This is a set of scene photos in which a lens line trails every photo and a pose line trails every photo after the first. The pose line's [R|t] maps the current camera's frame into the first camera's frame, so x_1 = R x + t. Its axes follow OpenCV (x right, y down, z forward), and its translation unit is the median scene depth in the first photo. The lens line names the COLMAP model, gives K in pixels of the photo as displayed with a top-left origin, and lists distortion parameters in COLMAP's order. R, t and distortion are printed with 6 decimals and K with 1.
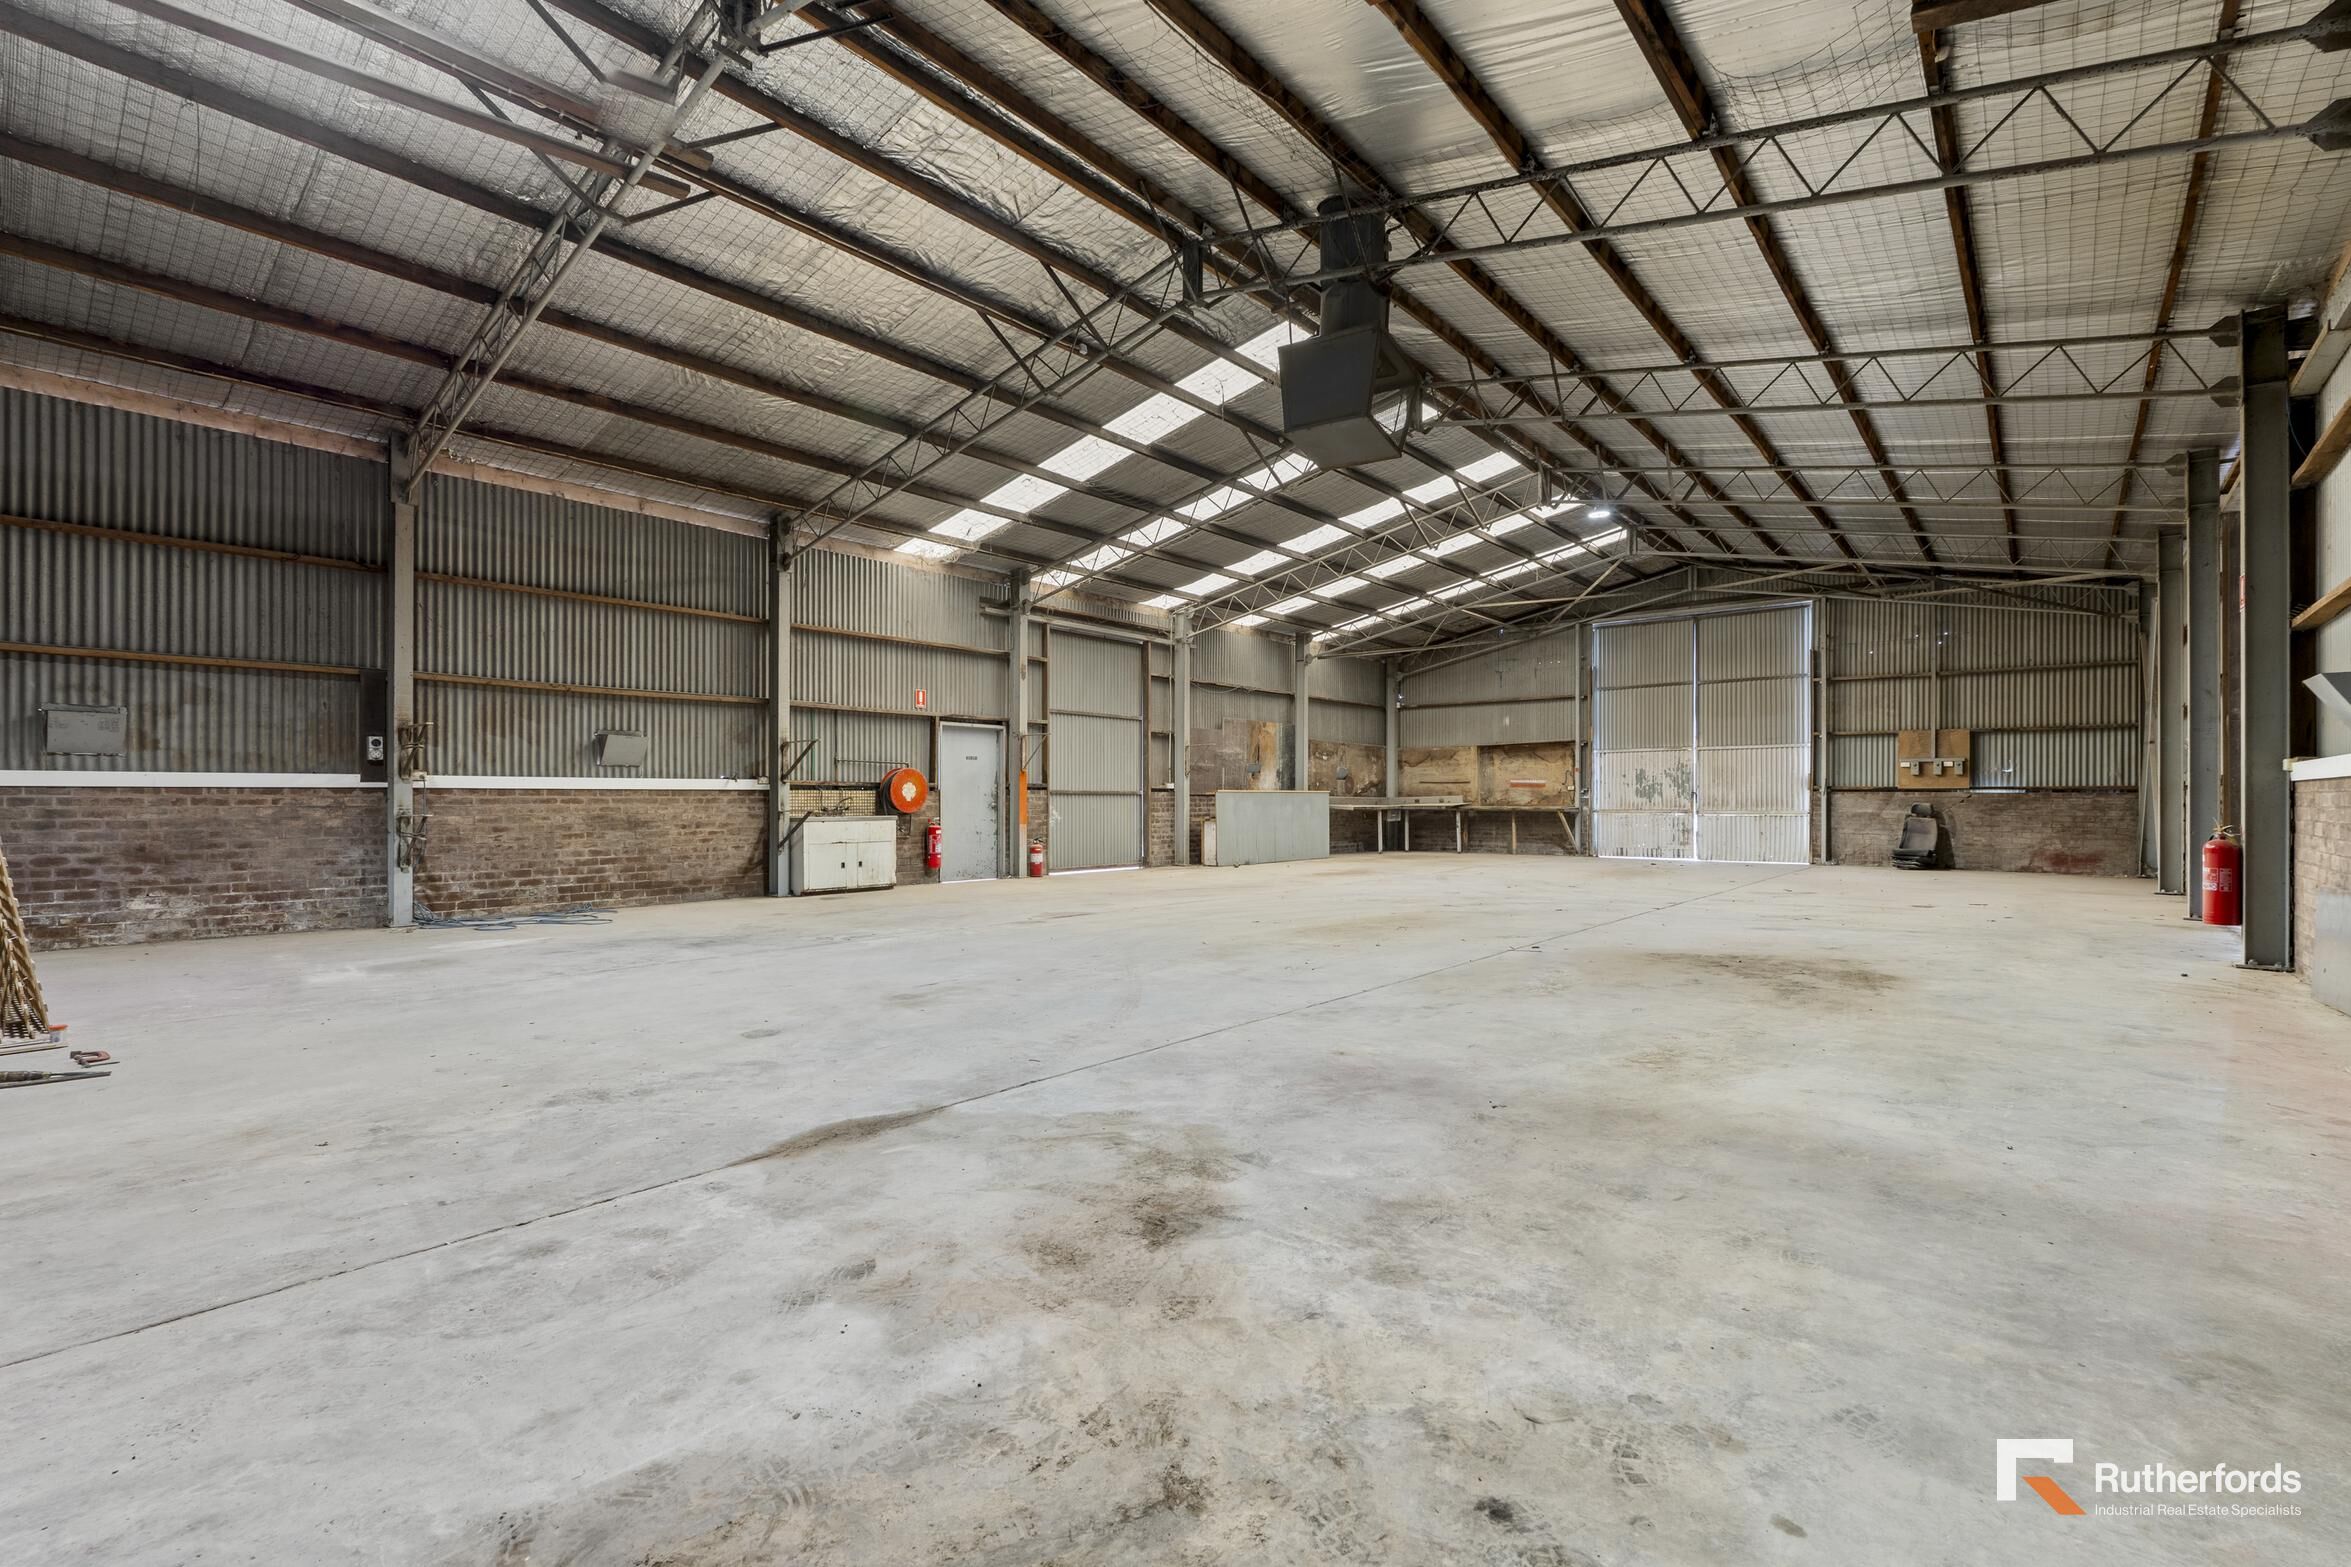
lens RADIAL K [[1032.4, 0, 1177.9], [0, 1032.4, 792.0], [0, 0, 1]] dist [-0.004299, 0.000635]
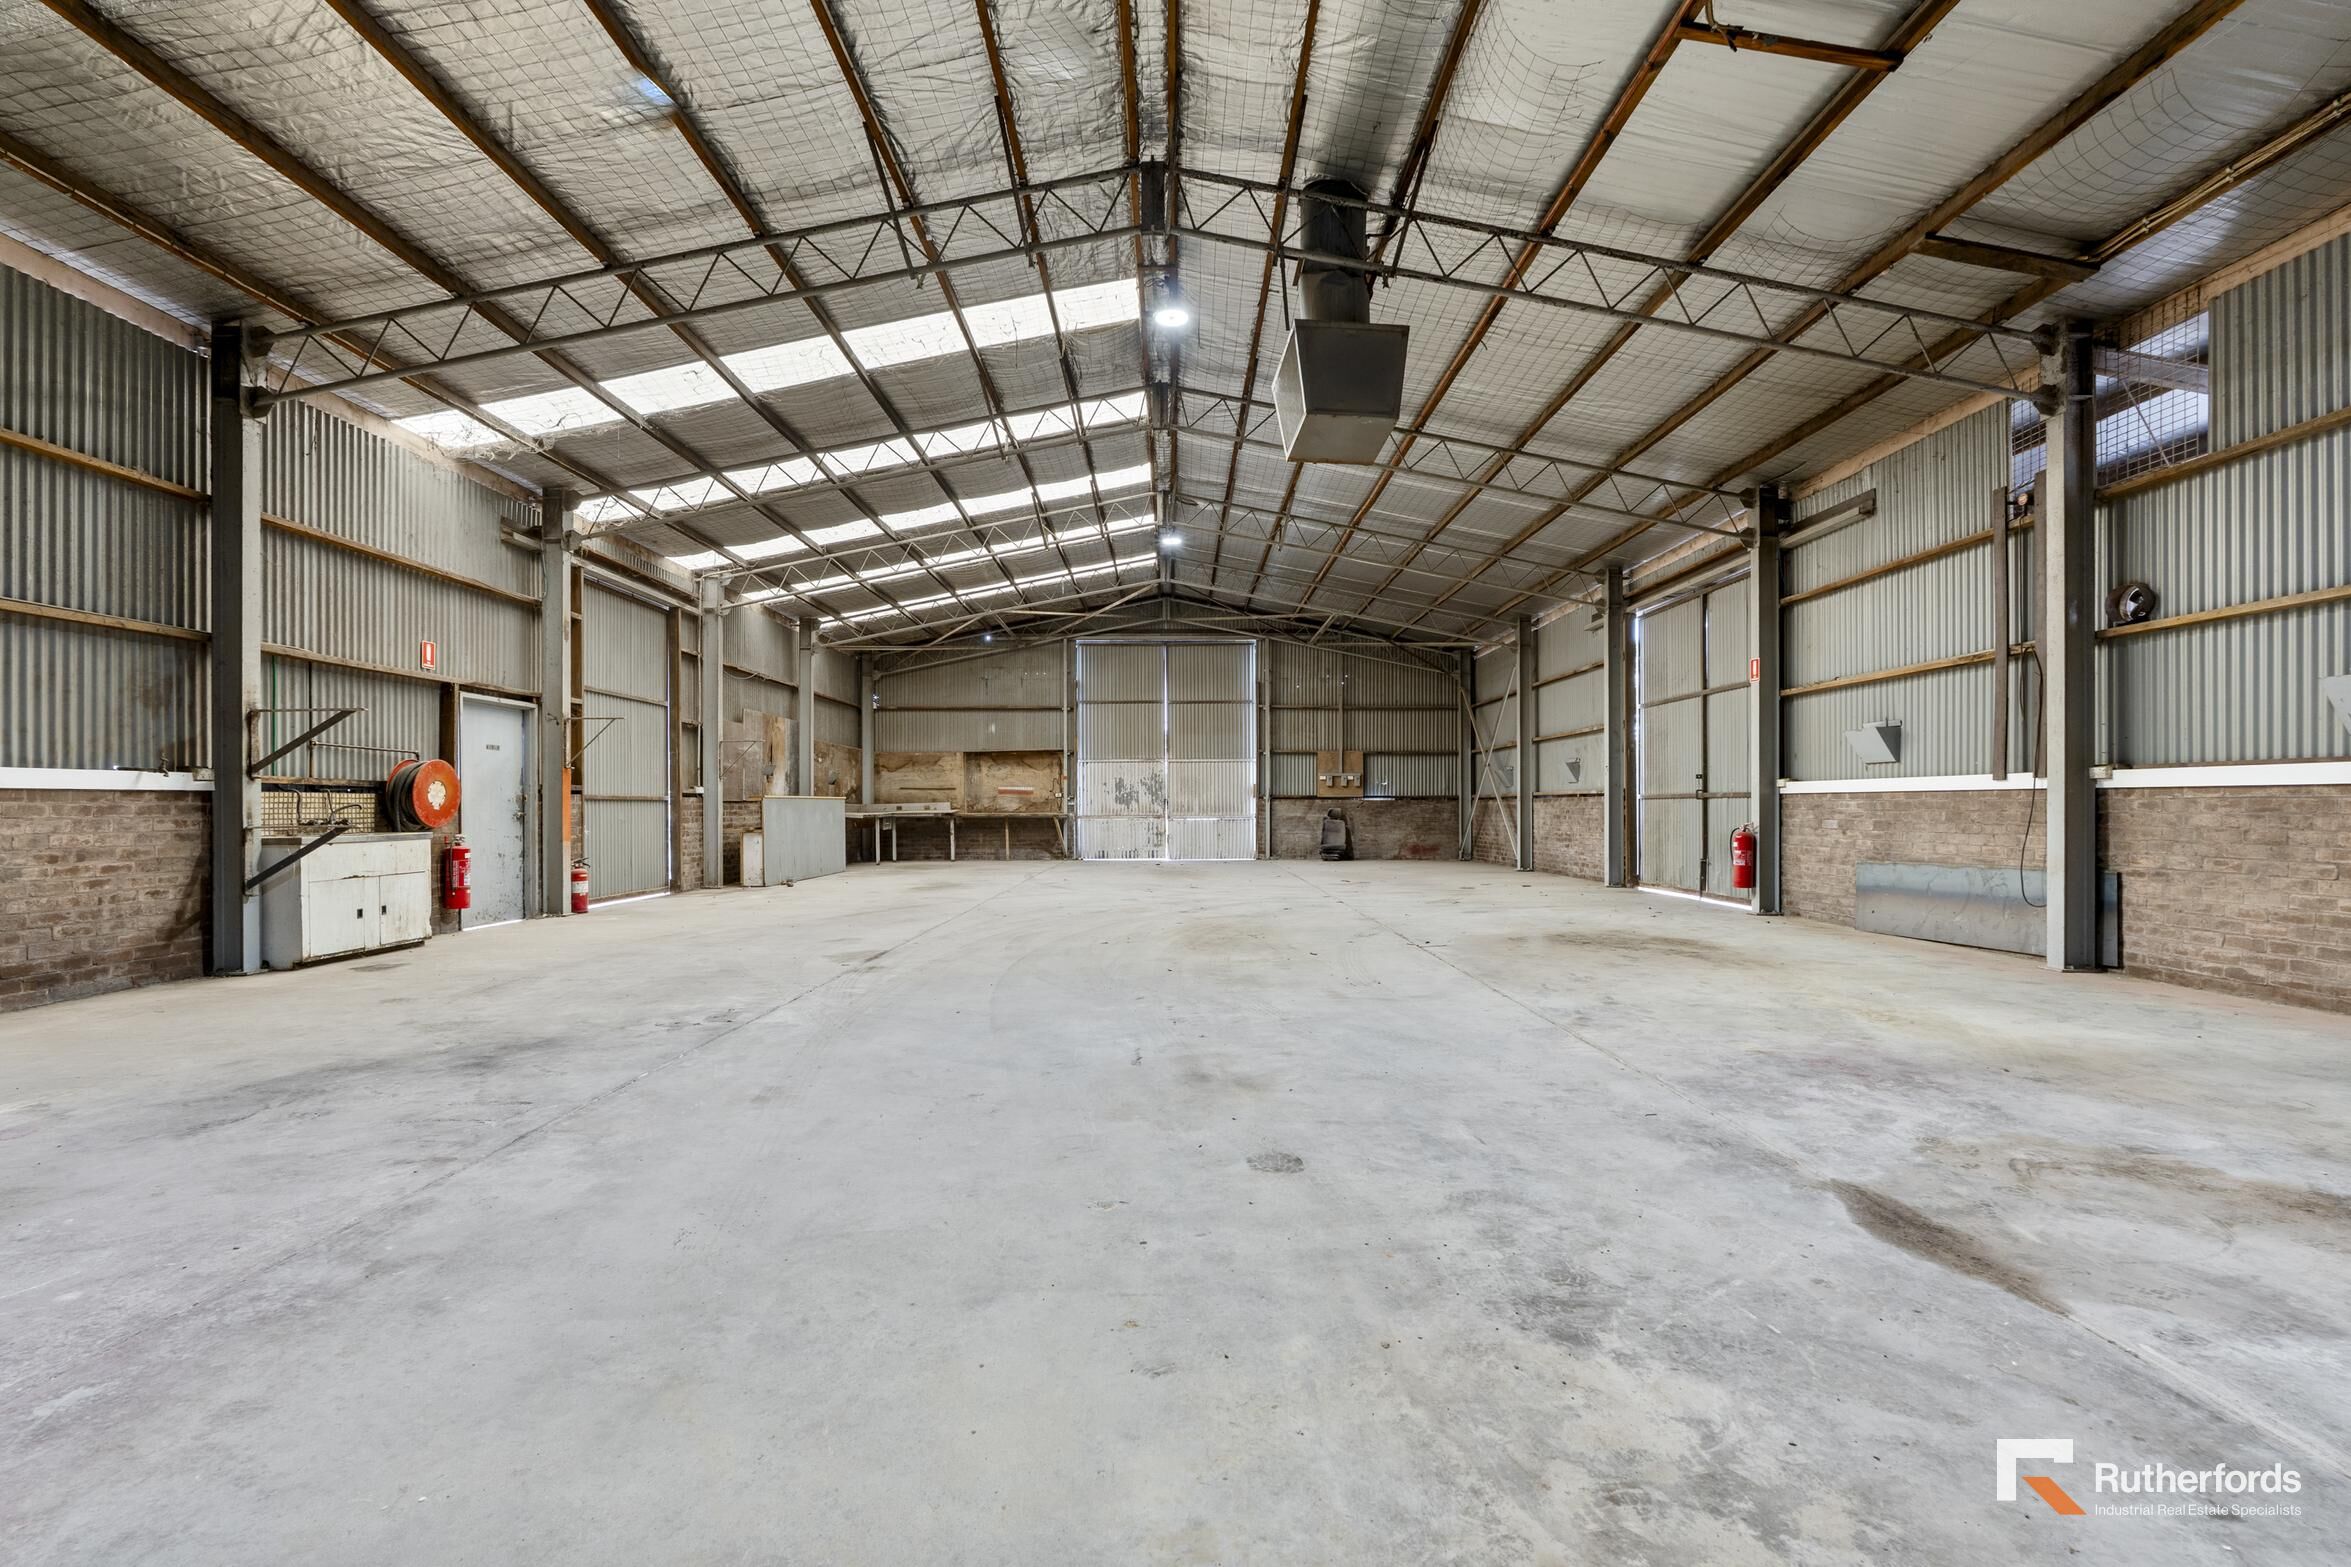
lens RADIAL K [[1032.4, 0, 1170.2], [0, 1032.4, 799.3], [0, 0, 1]] dist [-0.004299, 0.000635]
pose [[0.769812, 0.002741, 0.638265, -0.283424], [-0.003014, 0.999995, -0.000658, 0.001047], [-0.638264, -0.001417, 0.769816, 0.173906]]
